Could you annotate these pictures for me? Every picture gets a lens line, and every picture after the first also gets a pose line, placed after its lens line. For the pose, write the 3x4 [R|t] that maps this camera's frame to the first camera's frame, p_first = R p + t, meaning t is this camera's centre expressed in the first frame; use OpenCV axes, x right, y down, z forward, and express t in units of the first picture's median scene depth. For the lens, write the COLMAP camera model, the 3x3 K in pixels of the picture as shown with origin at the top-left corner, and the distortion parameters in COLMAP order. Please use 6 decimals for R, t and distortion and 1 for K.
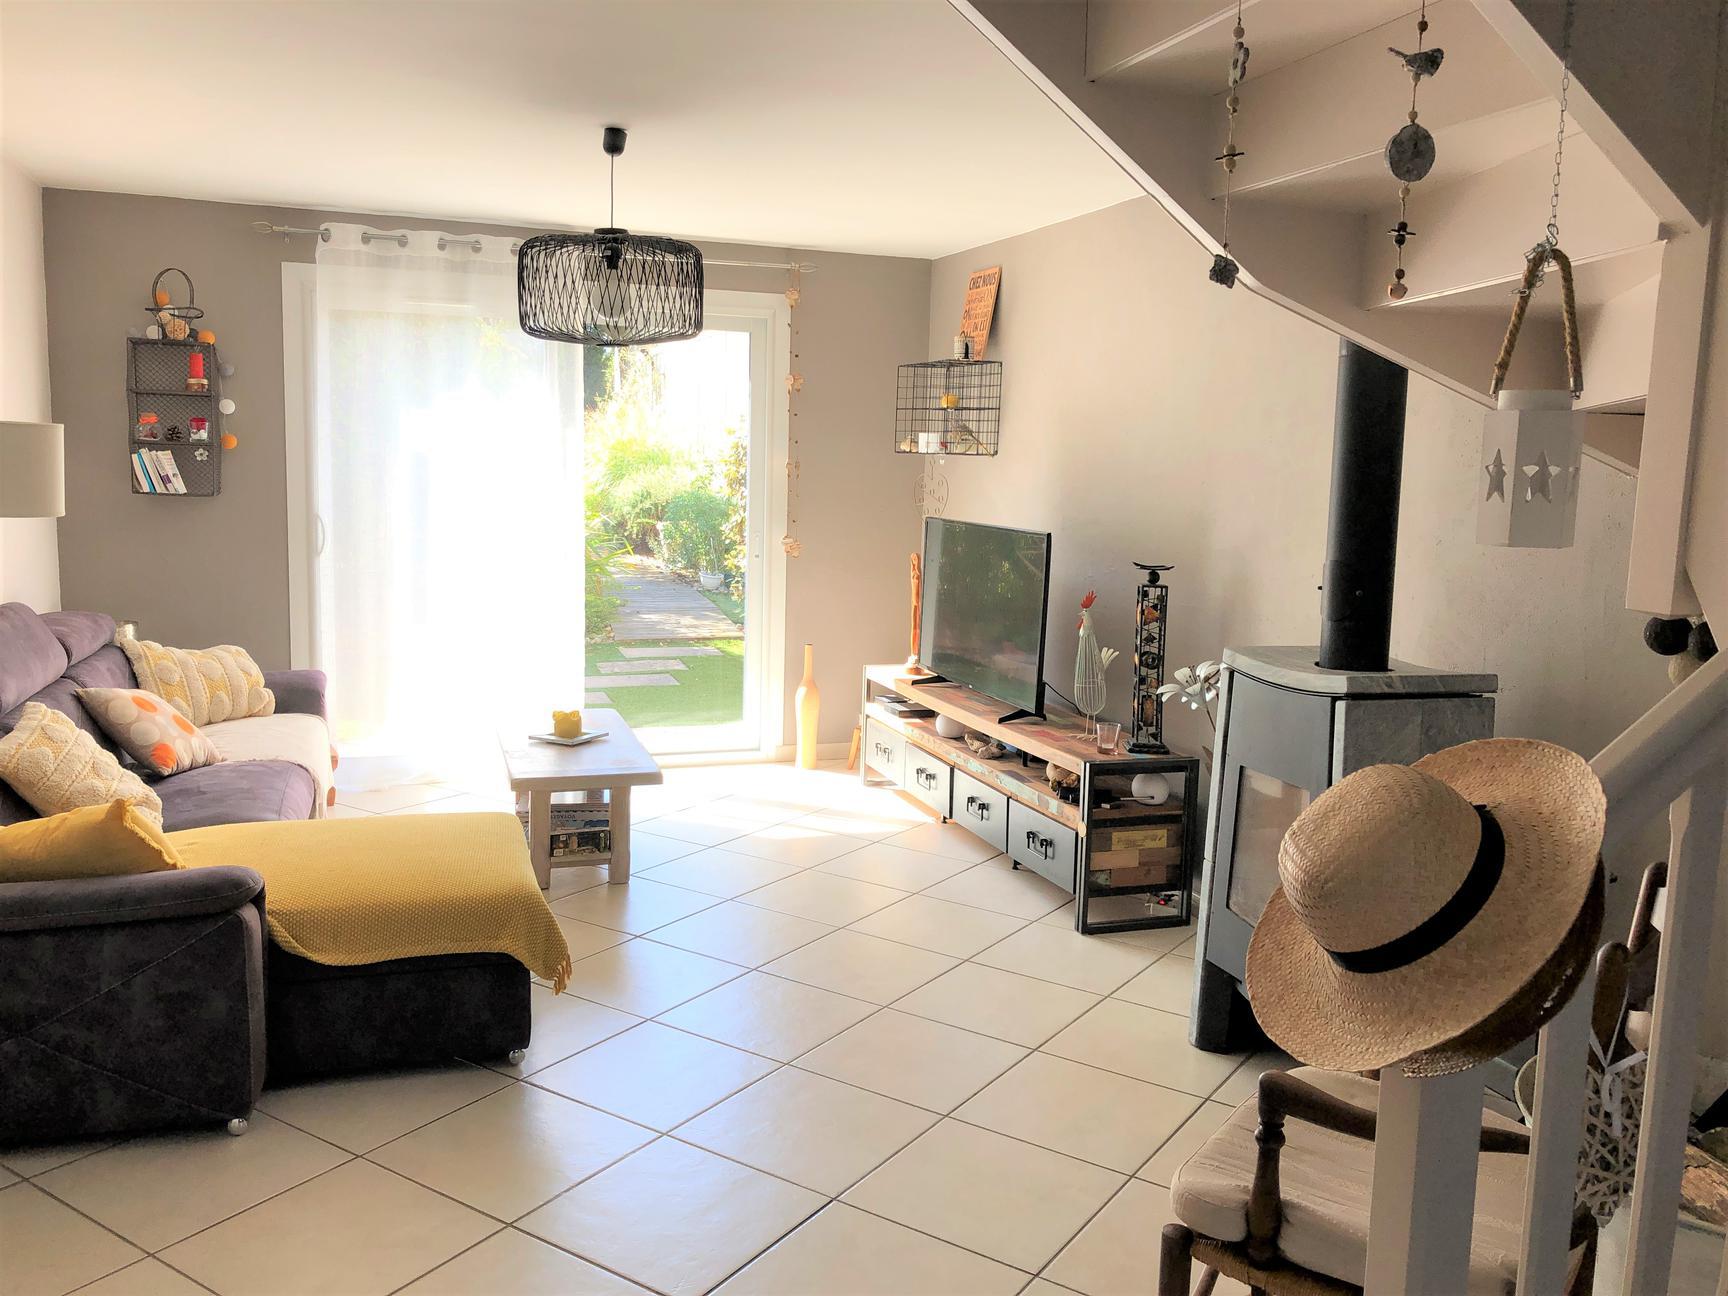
lens RADIAL K [[1395.8, 0, 830.2], [0, 1395.8, 649.2], [0, 0, 1]] dist [0.003898, -0.003761]
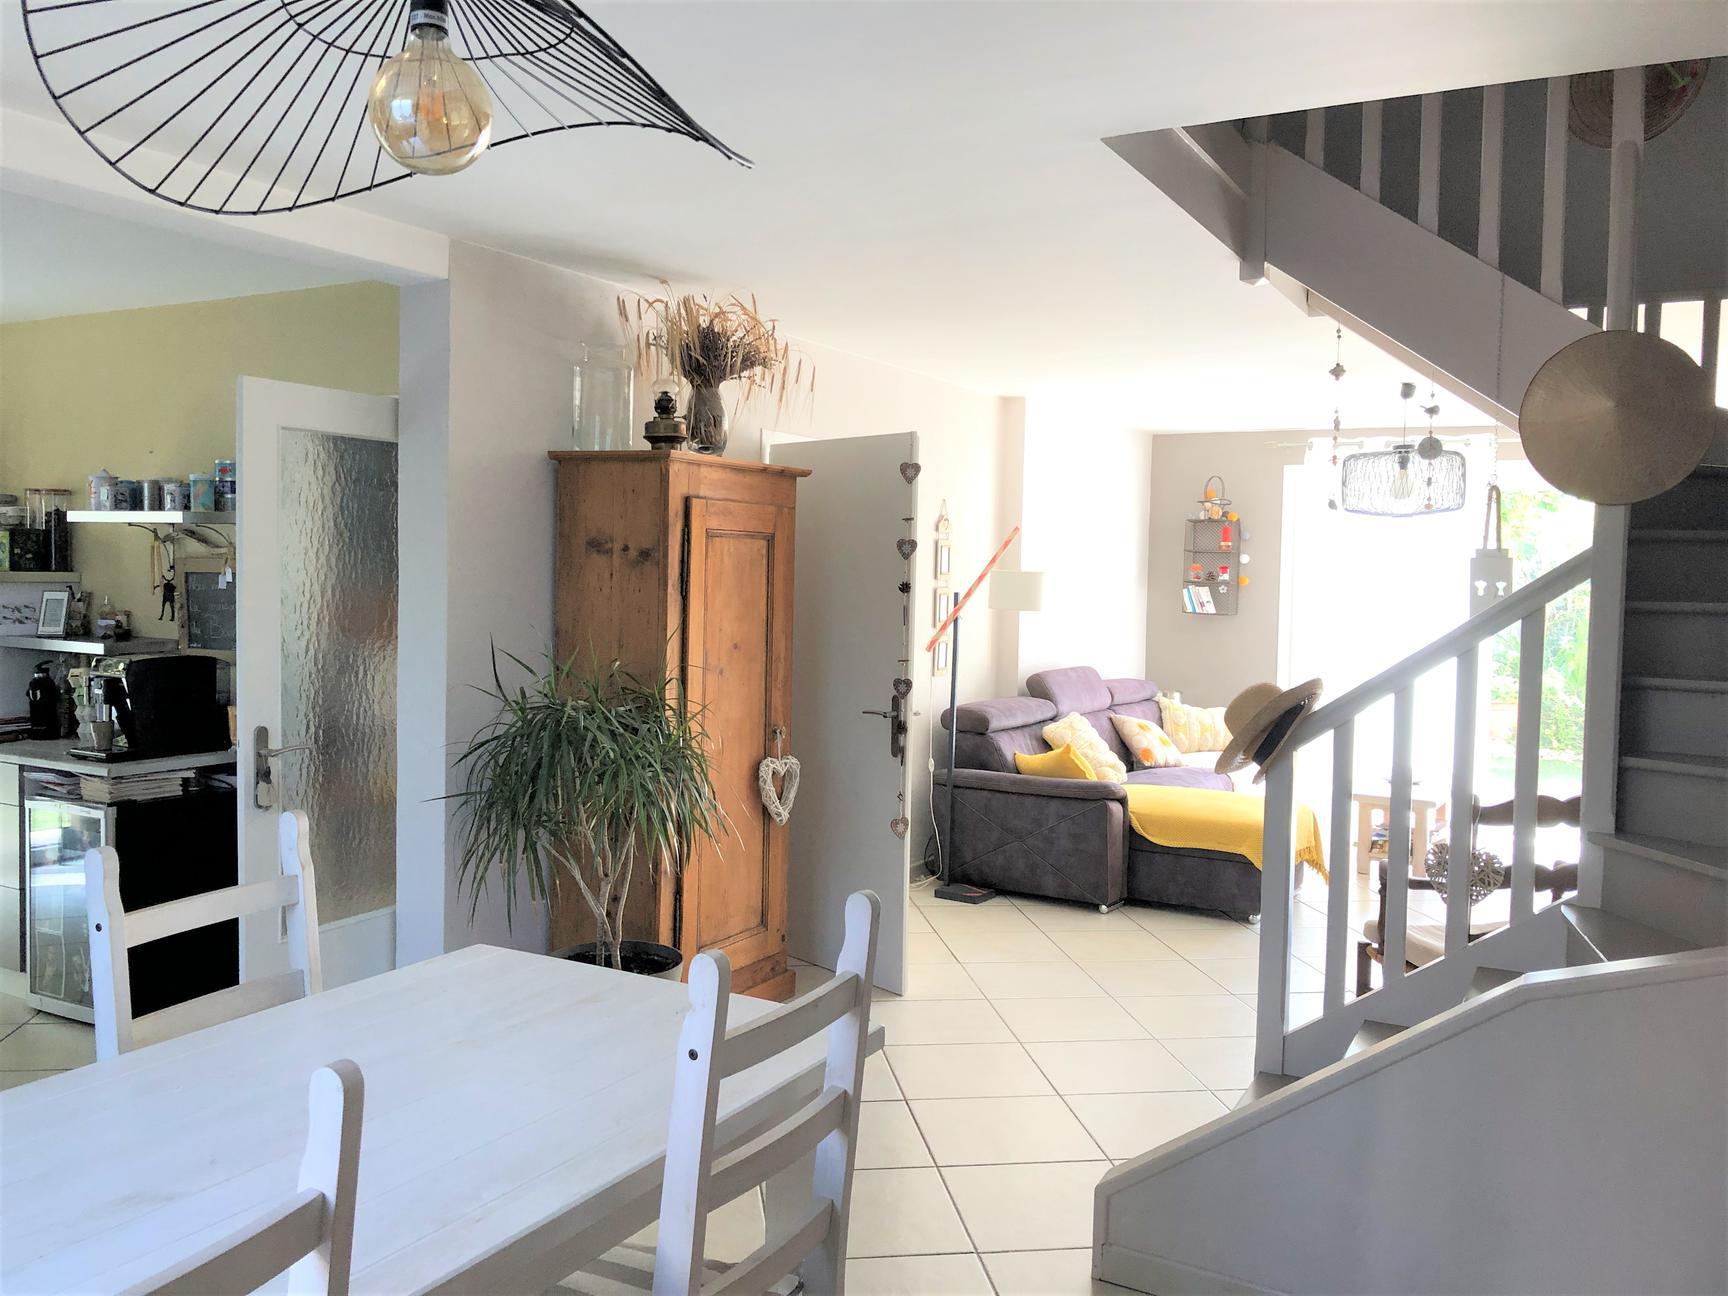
lens RADIAL K [[1398.3, 0, 826.8], [0, 1398.3, 647.4], [0, 0, 1]] dist [0.097548, -0.135736]
pose [[0.651766, 0.024150, -0.758035, 0.522456], [-0.101716, 0.993247, -0.055813, 0.069094], [0.751568, 0.113481, 0.649821, -0.417545]]
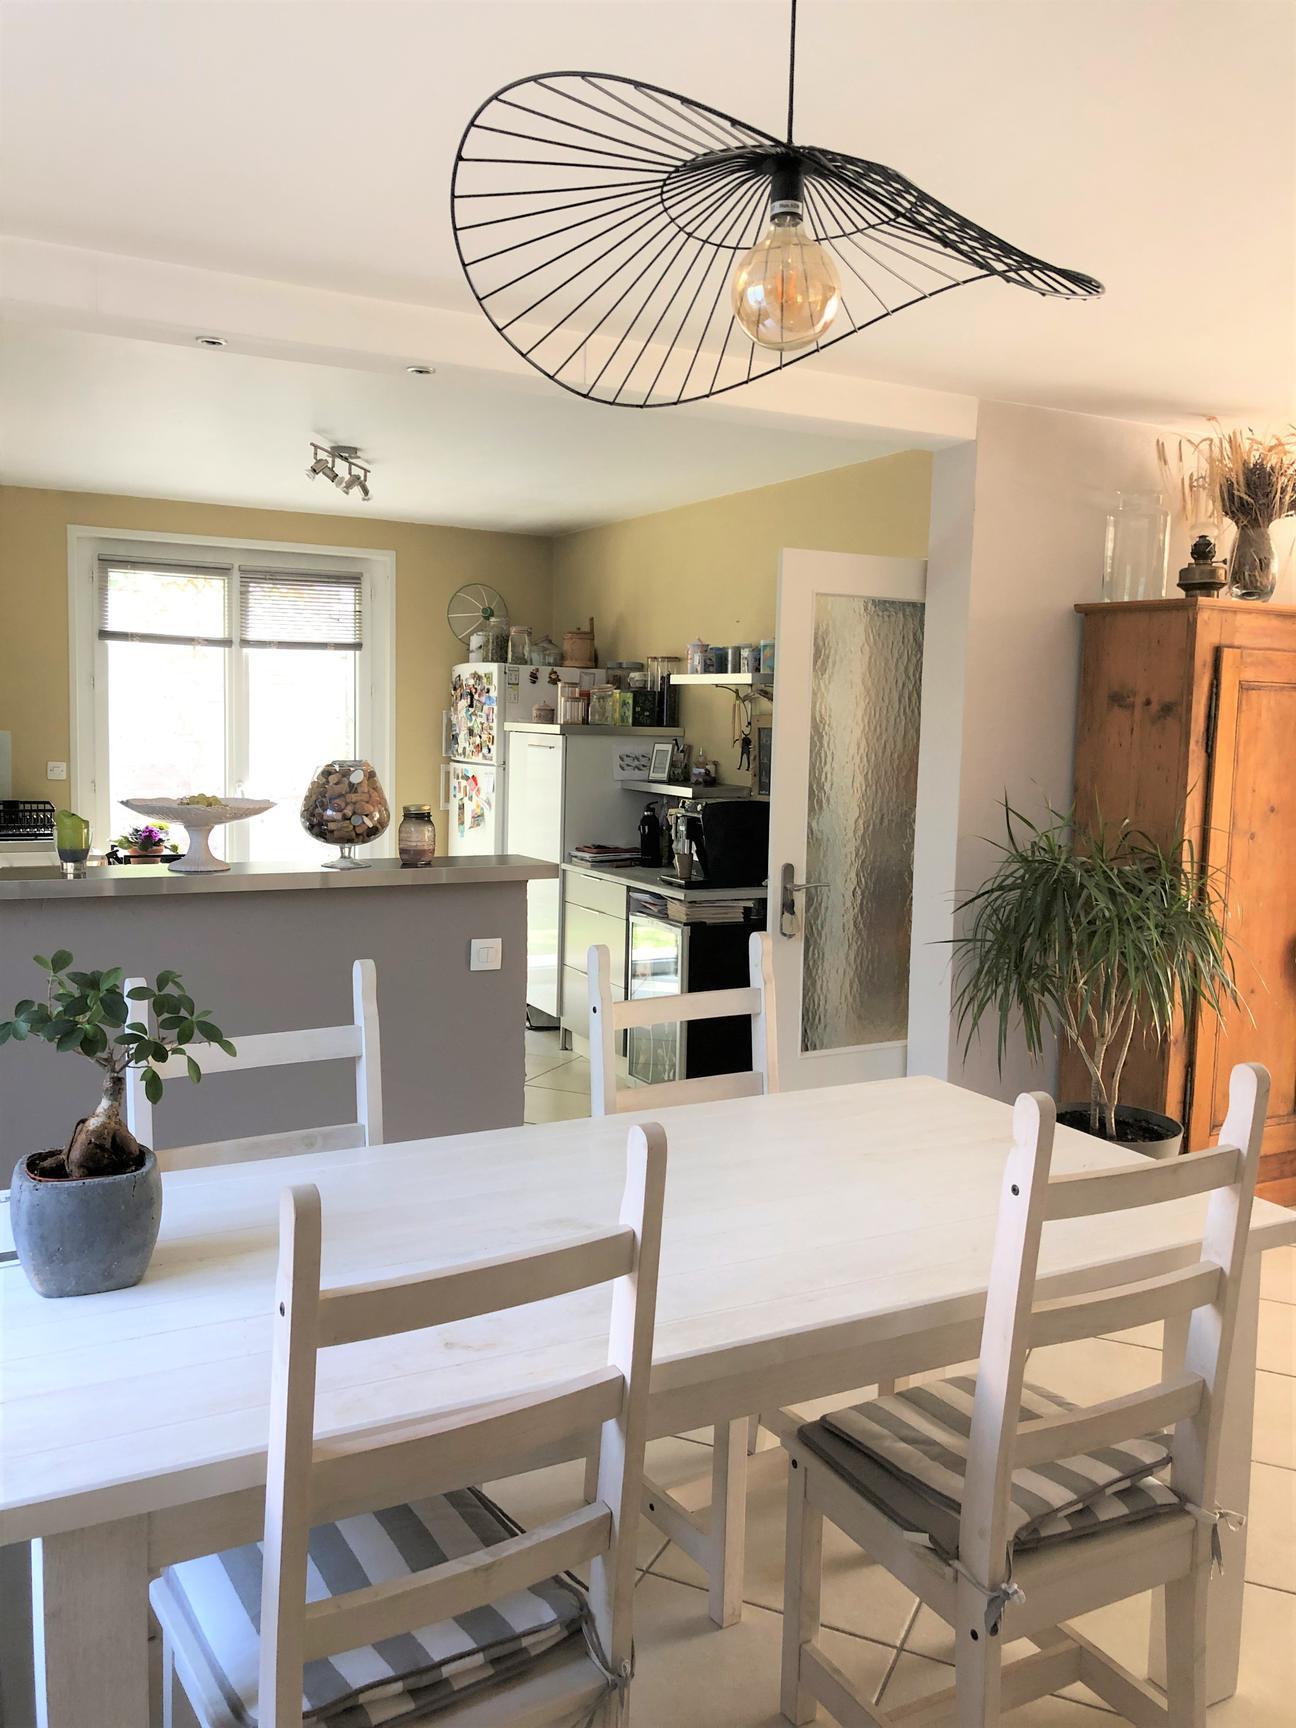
lens RADIAL K [[1395.8, 0, 648.0], [0, 1395.8, 864.0], [0, 0, 1]] dist [0.003898, -0.003761]
pose [[0.146696, 0.077467, -0.986144, 0.563025], [-0.151577, 0.986915, 0.054979, 0.066693], [0.977499, 0.141411, 0.156518, -0.363296]]
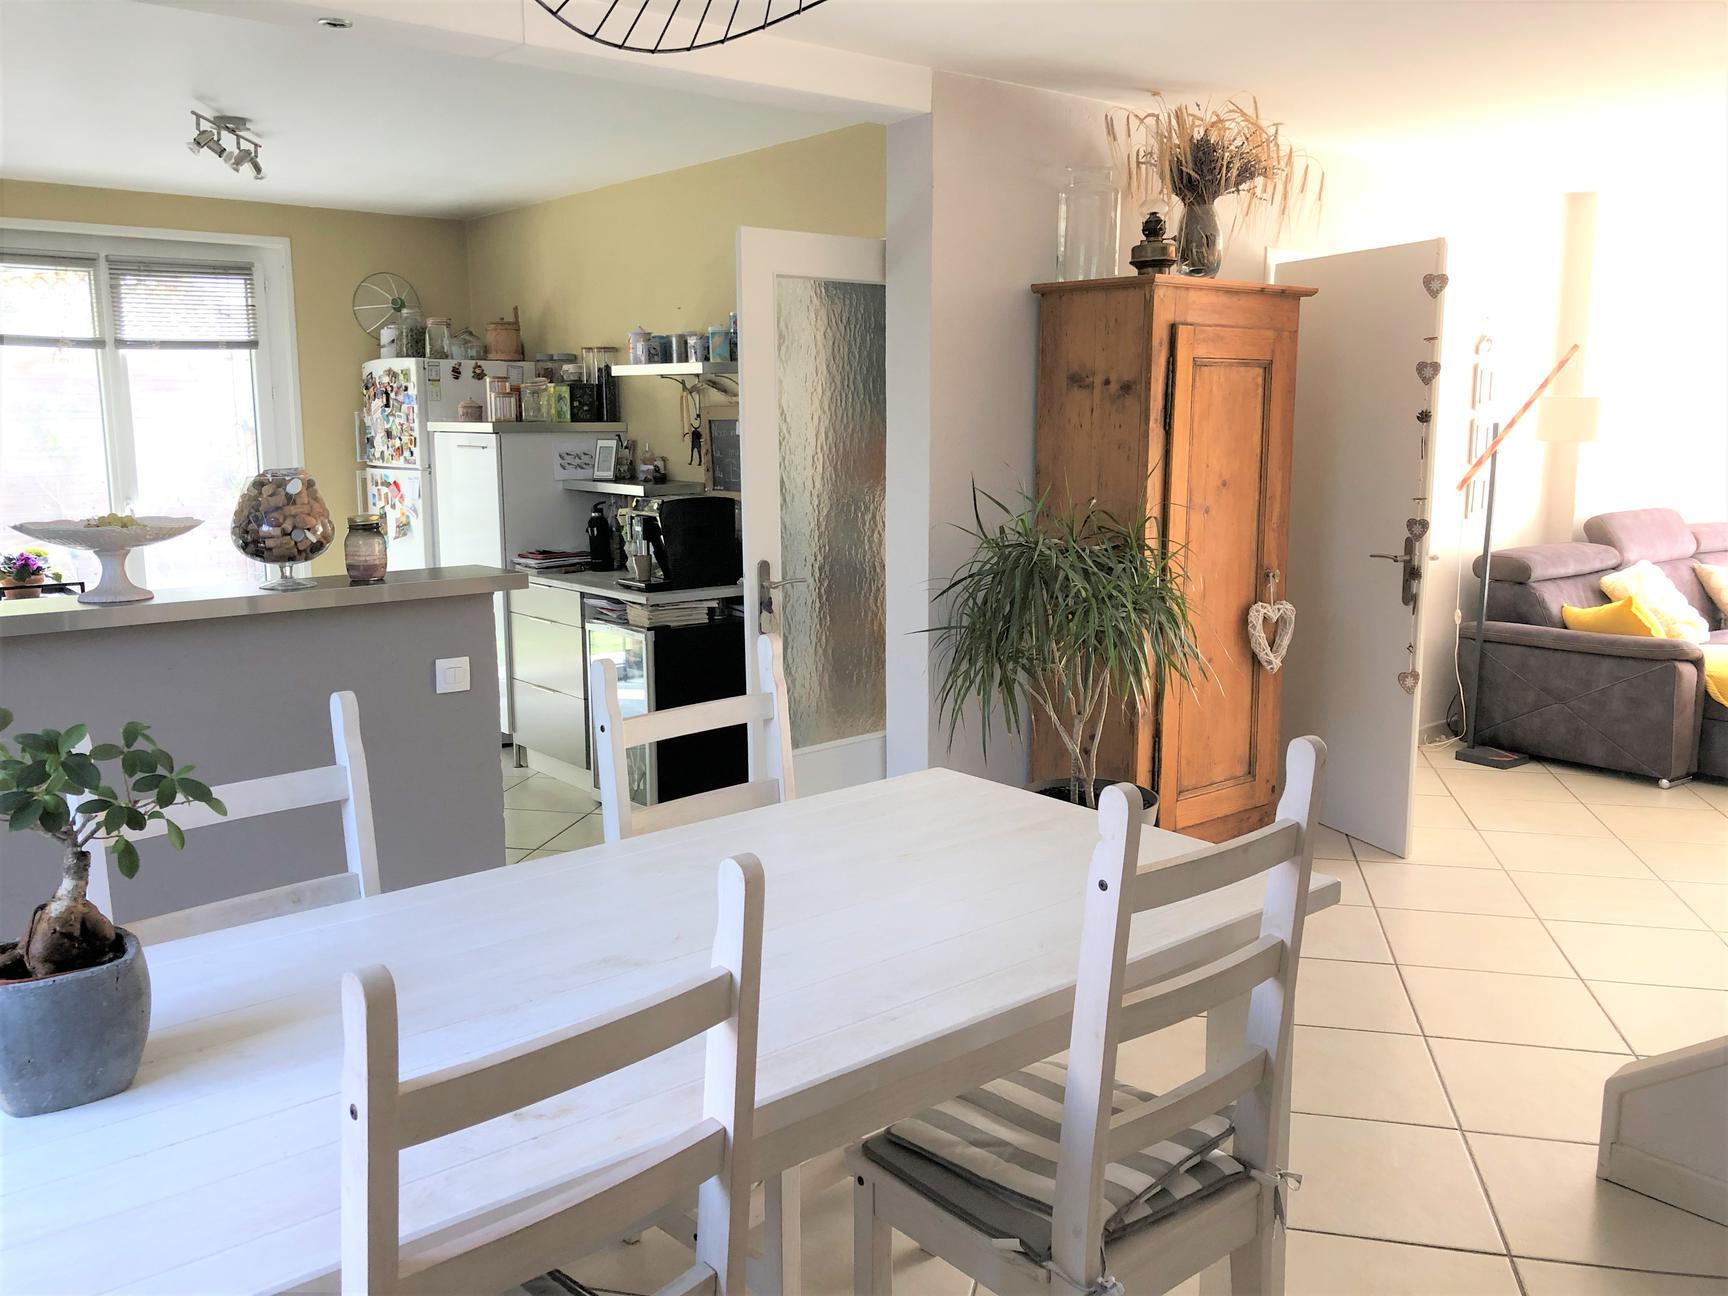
lens RADIAL K [[1395.8, 0, 830.2], [0, 1395.8, 649.2], [0, 0, 1]] dist [0.003898, -0.003761]
pose [[0.337560, 0.124509, -0.933033, 0.525373], [-0.109721, 0.989661, 0.092370, 0.071764], [0.934887, 0.071193, 0.347731, -0.389512]]
